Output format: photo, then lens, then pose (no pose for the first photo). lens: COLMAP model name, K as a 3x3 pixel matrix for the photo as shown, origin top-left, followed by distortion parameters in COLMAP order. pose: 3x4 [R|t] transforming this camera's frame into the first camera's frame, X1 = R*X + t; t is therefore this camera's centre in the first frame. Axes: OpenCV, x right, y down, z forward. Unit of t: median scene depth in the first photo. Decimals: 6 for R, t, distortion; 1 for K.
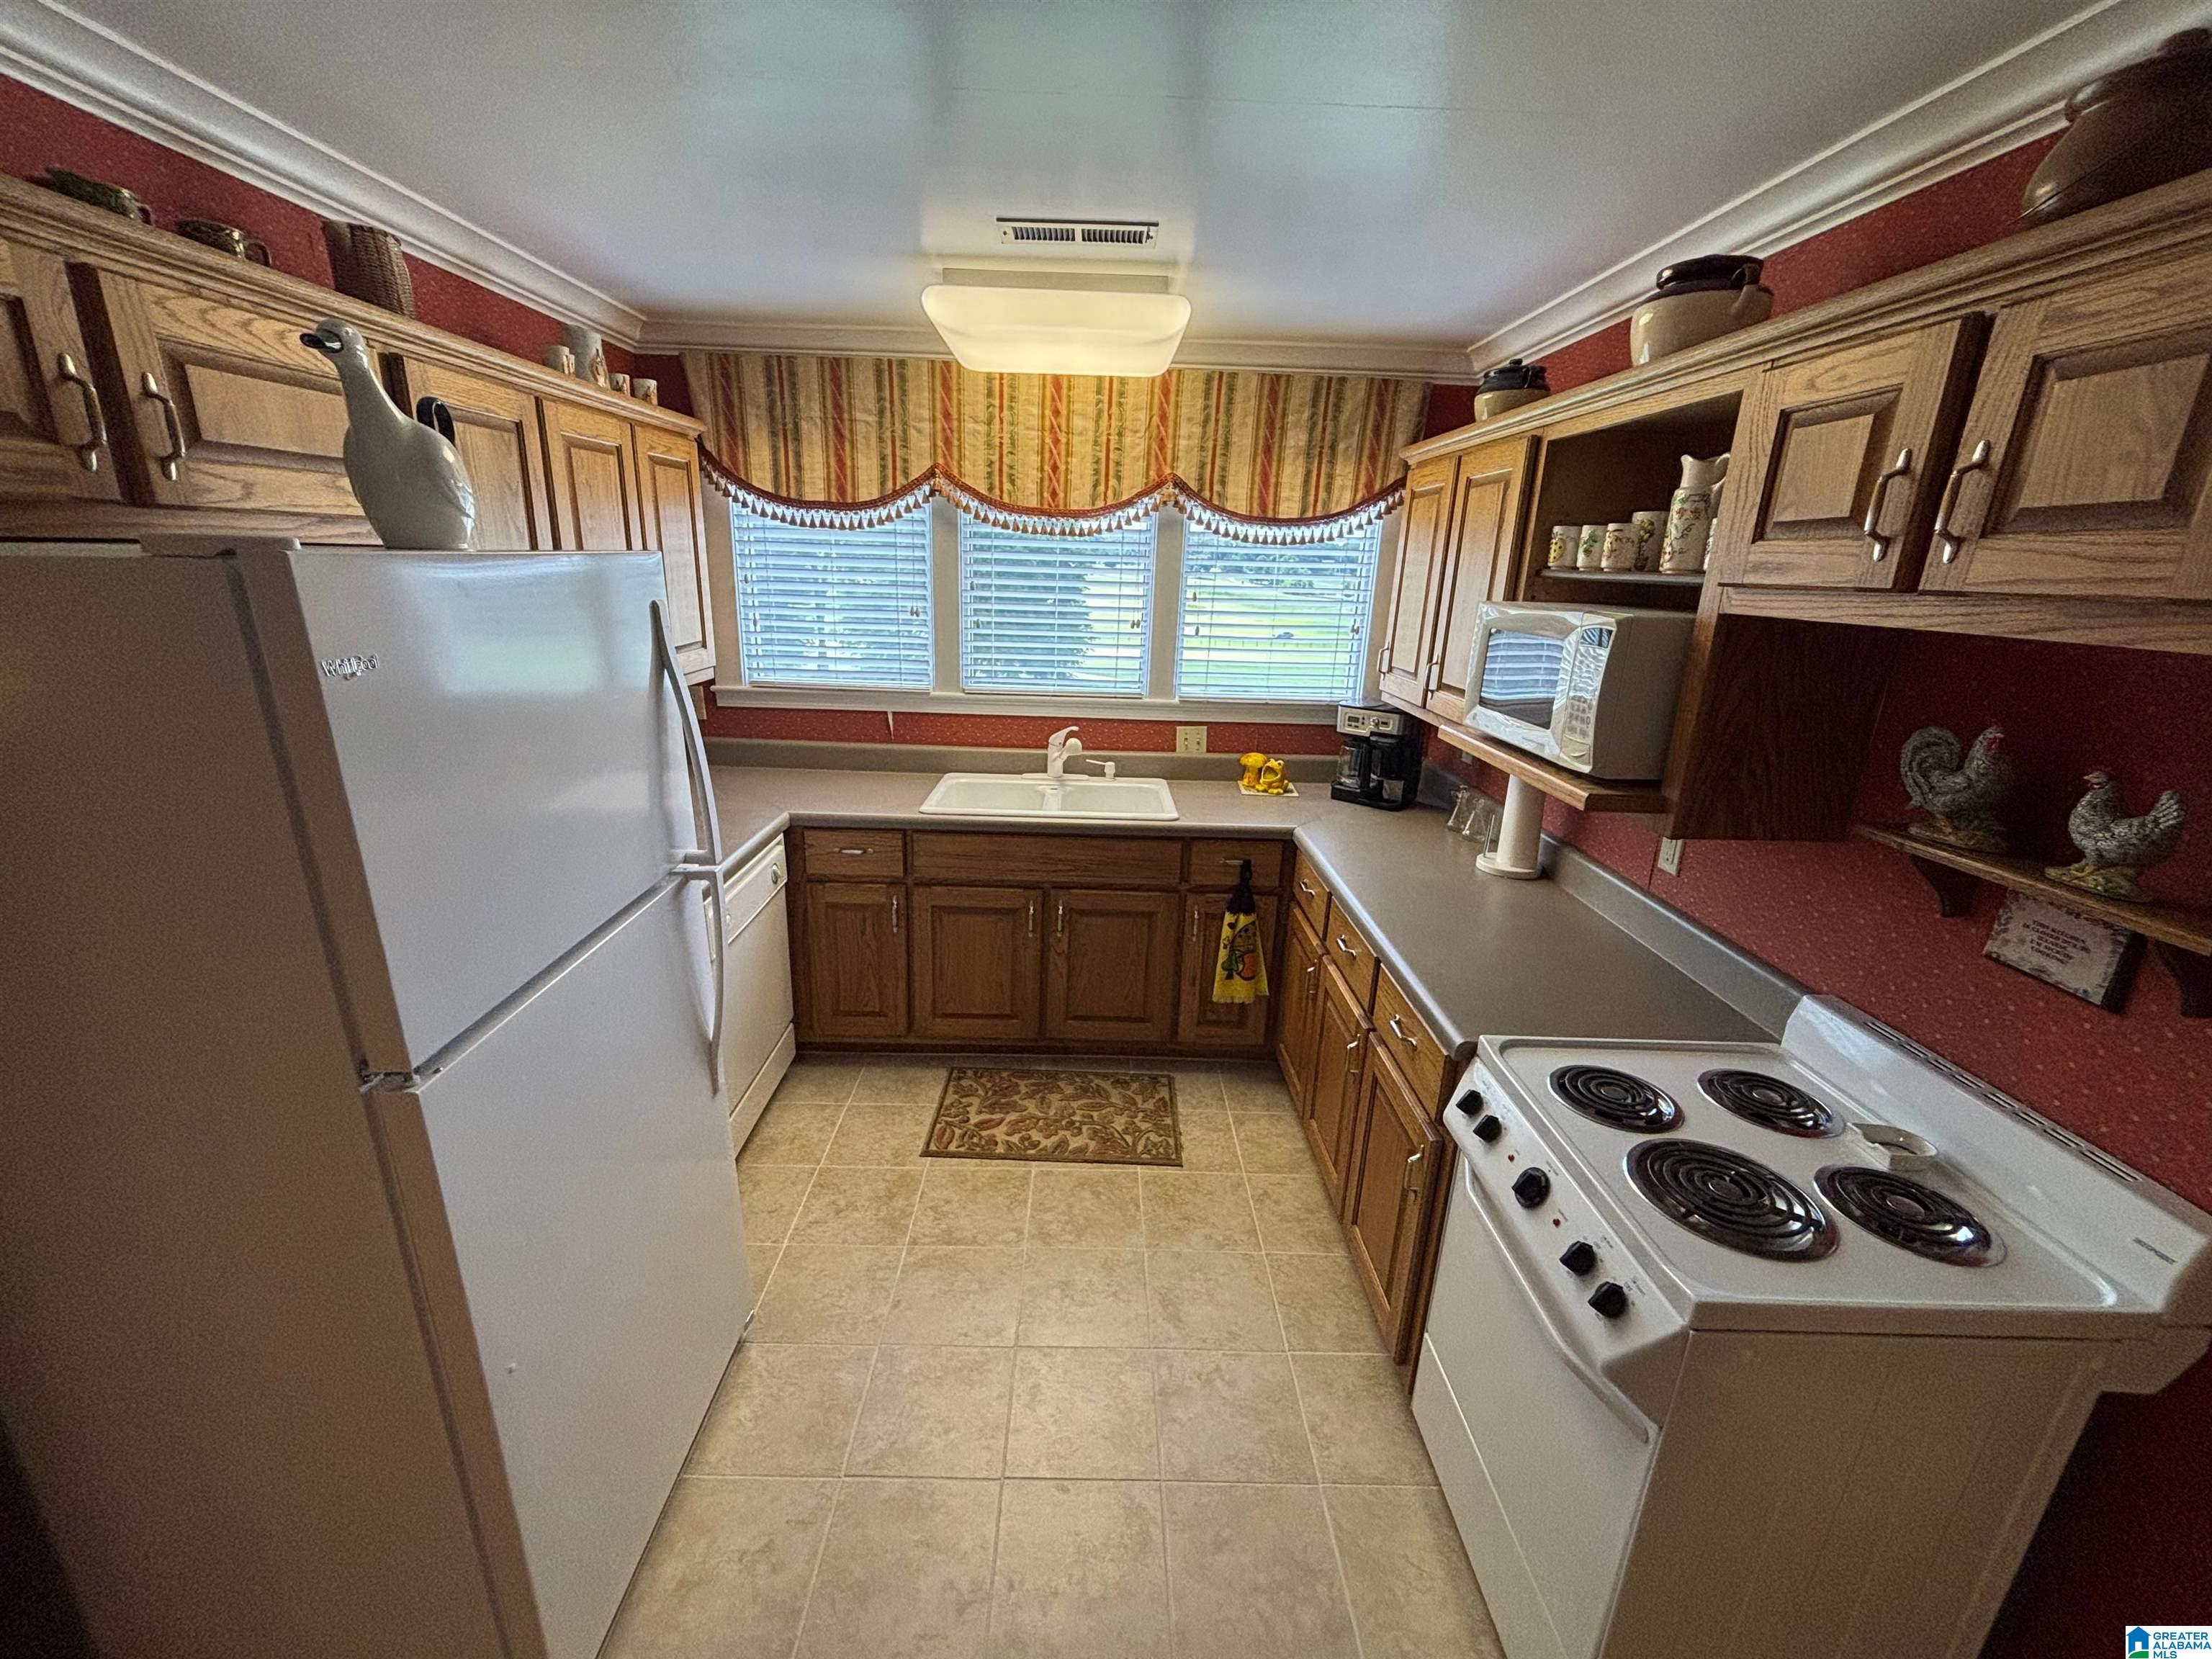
lens RADIAL K [[901.3, 0, 1103.5], [0, 901.3, 834.4], [0, 0, 1]] dist [0.001754, -0.001169]
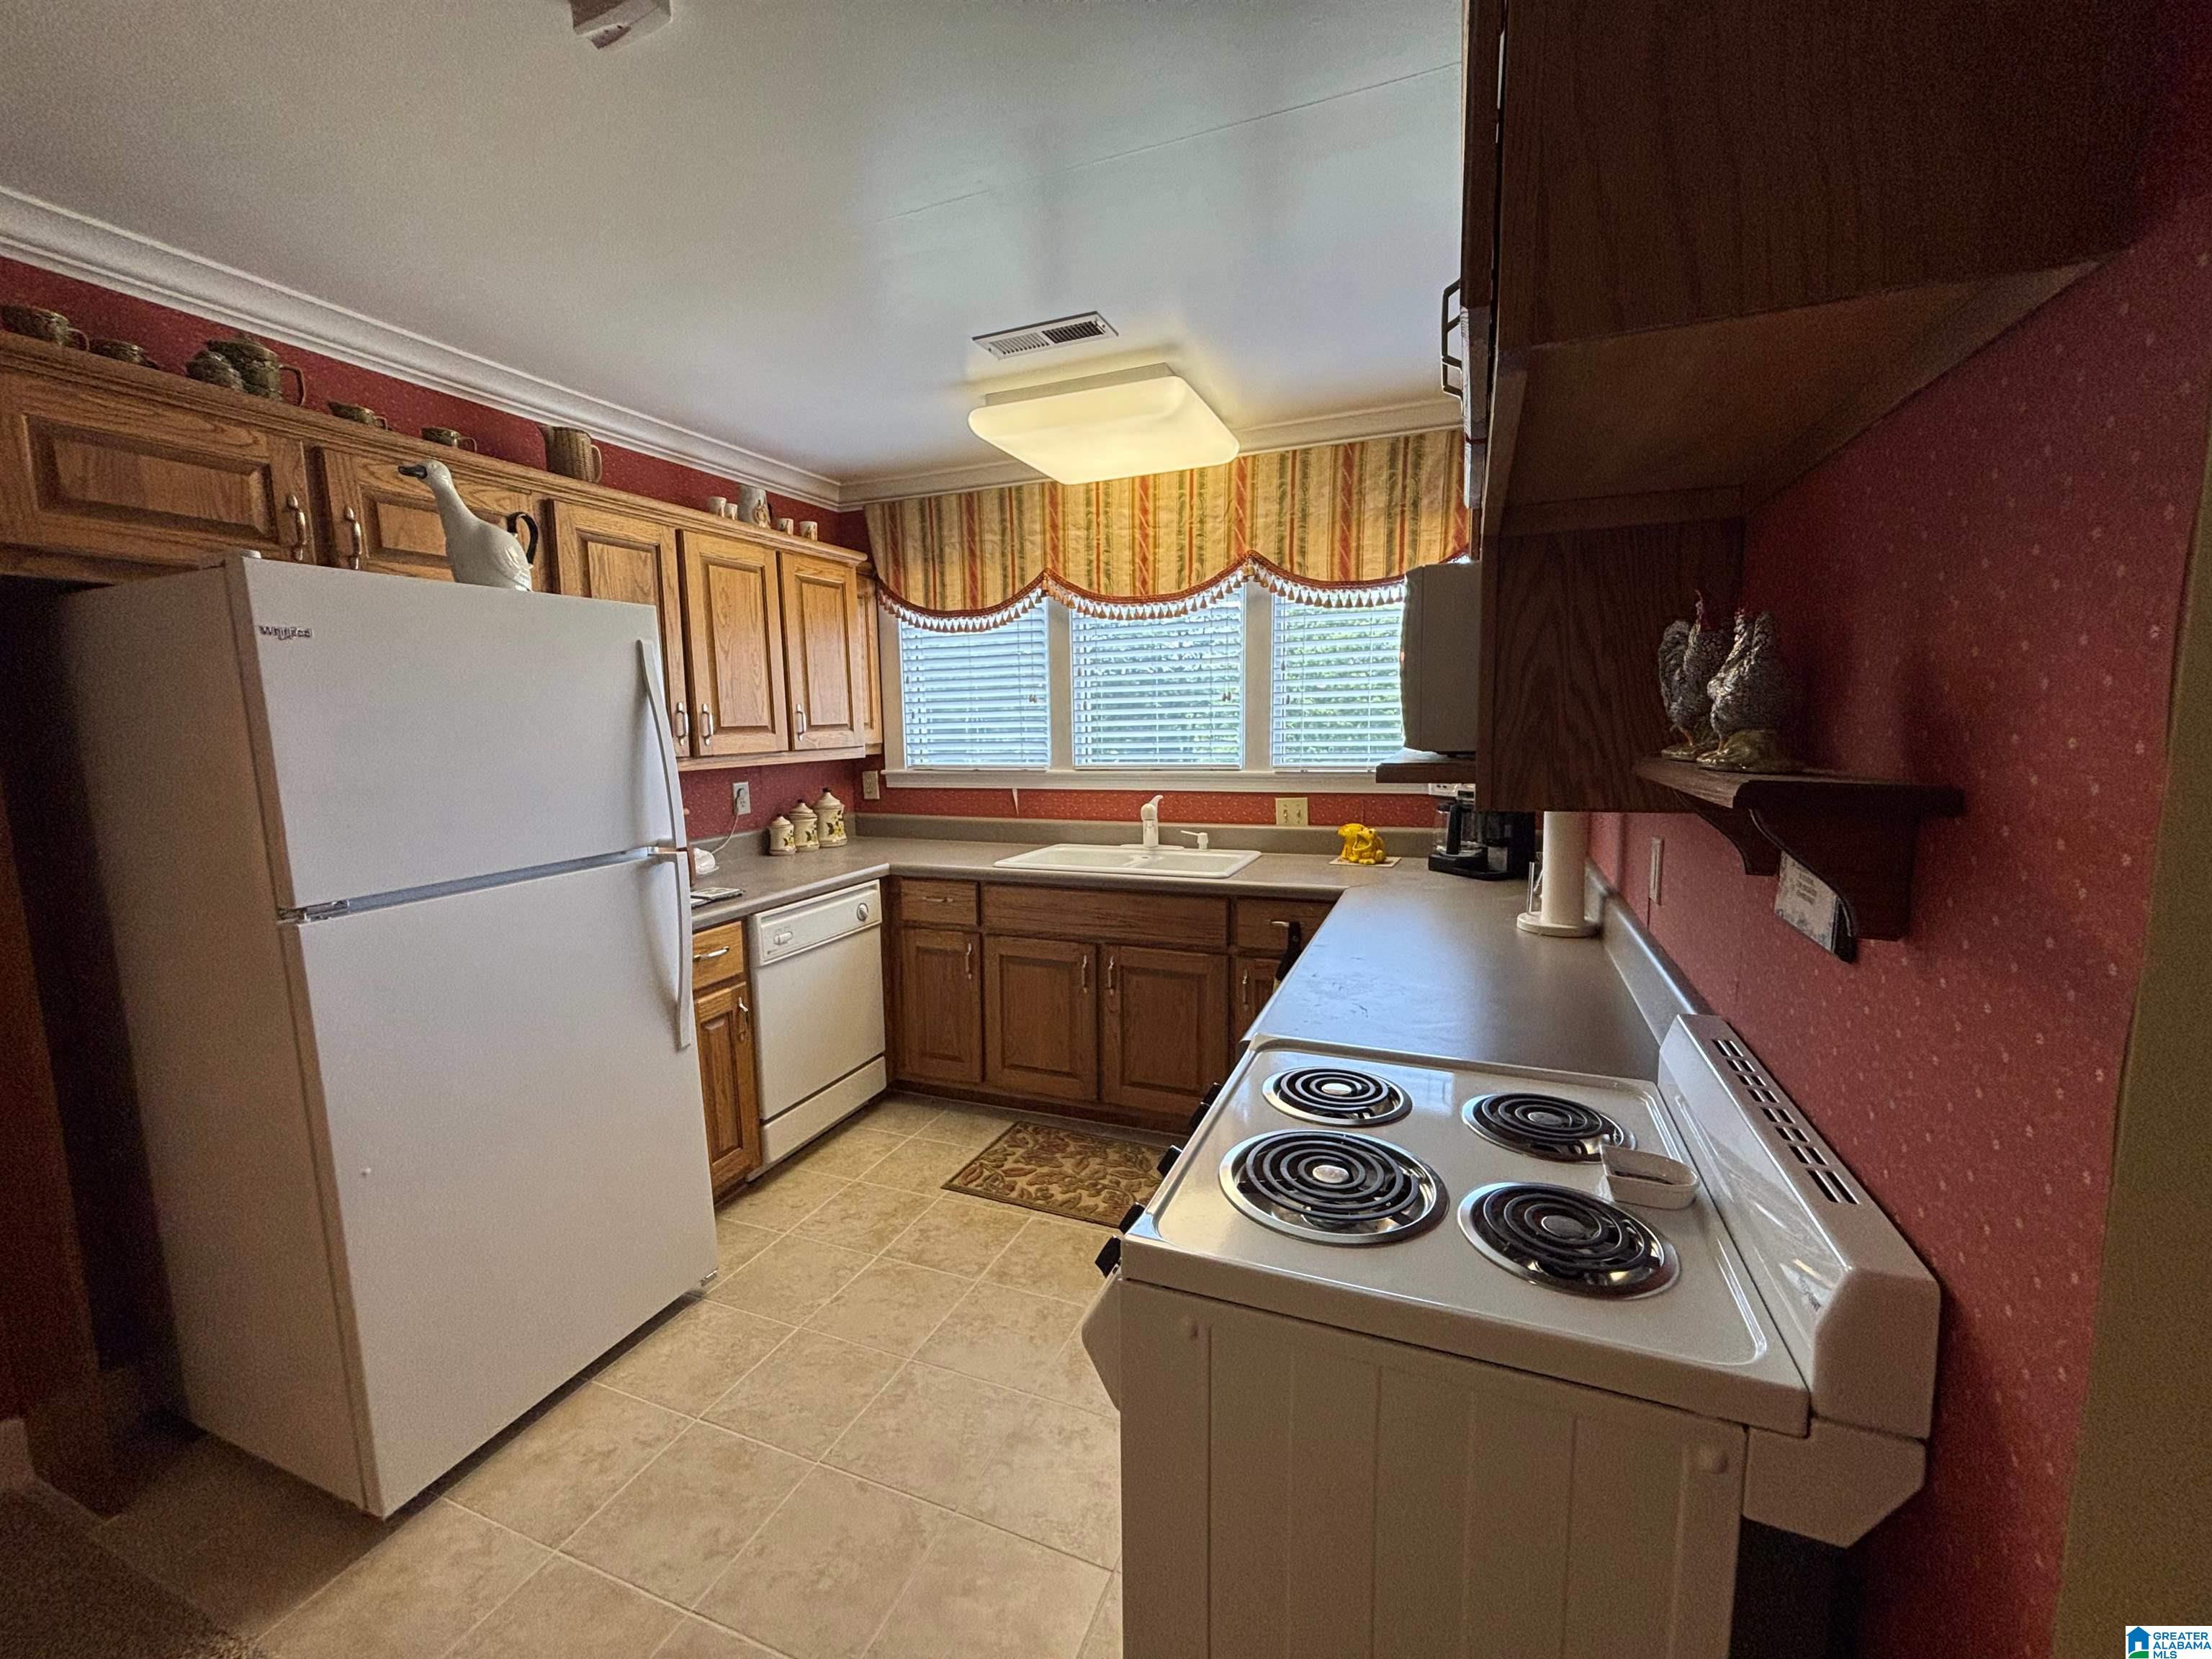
lens RADIAL K [[901.3, 0, 1102.5], [0, 901.3, 833.8], [0, 0, 1]] dist [0.001754, -0.001169]
pose [[0.919332, -0.000084, -0.393483, 0.334484], [-0.067056, 0.985338, -0.156881, 0.094890], [0.387727, 0.170611, 0.905847, 0.056904]]
